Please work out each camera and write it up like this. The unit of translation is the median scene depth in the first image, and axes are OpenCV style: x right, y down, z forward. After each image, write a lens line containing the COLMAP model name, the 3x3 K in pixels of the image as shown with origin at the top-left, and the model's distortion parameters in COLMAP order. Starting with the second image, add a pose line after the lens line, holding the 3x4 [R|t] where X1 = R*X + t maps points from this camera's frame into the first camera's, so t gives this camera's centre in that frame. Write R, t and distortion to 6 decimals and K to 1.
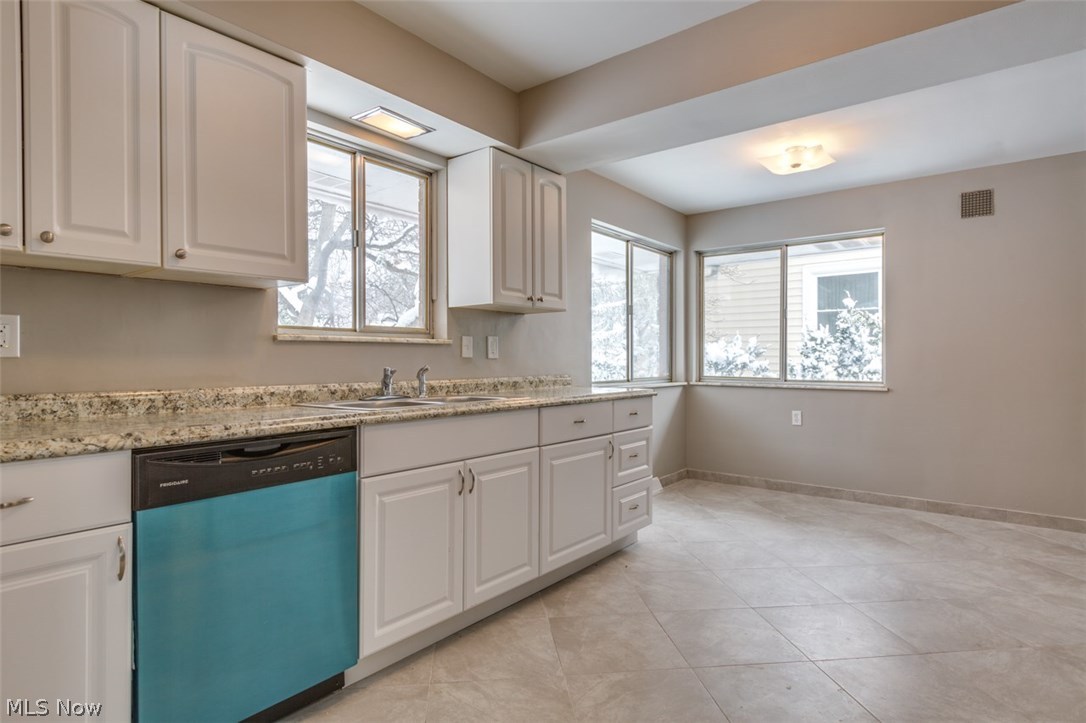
lens RADIAL K [[580.3, 0, 540.6], [0, 580.3, 366.2], [0, 0, 1]] dist [0.006659, -0.000196]
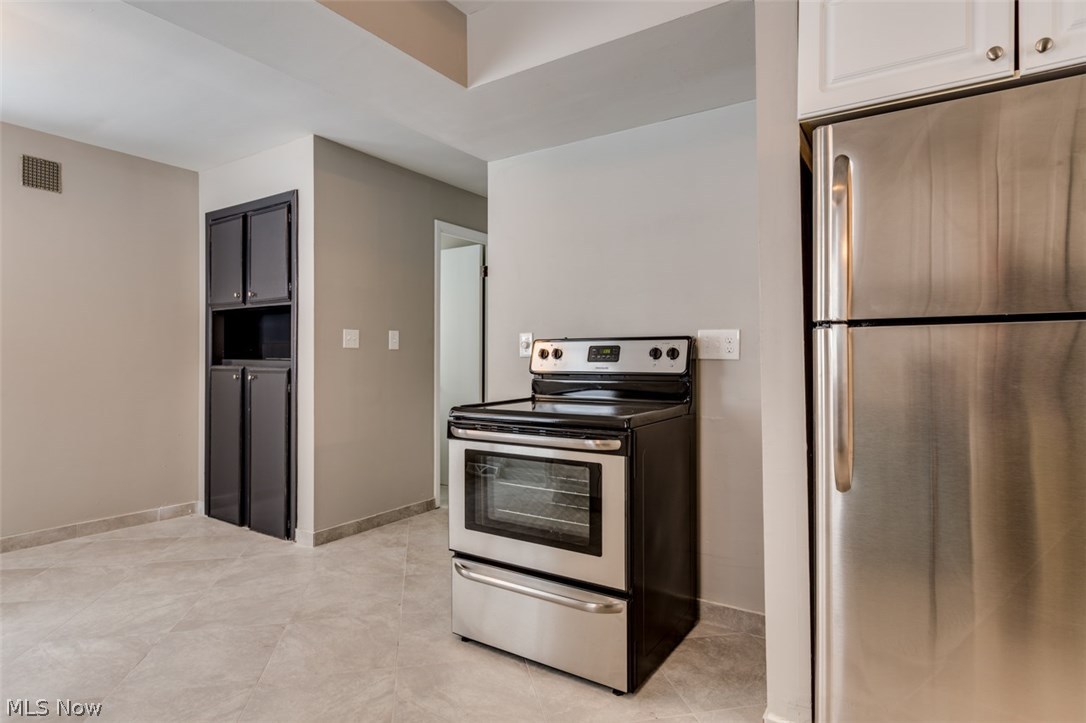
lens RADIAL K [[580.3, 0, 543.5], [0, 580.3, 359.1], [0, 0, 1]] dist [0.006659, -0.000196]
pose [[-0.076251, 0.000269, 0.997089, -0.202614], [0.005557, 0.999985, 0.000155, -0.006626], [-0.997073, 0.005552, -0.076251, 0.442936]]
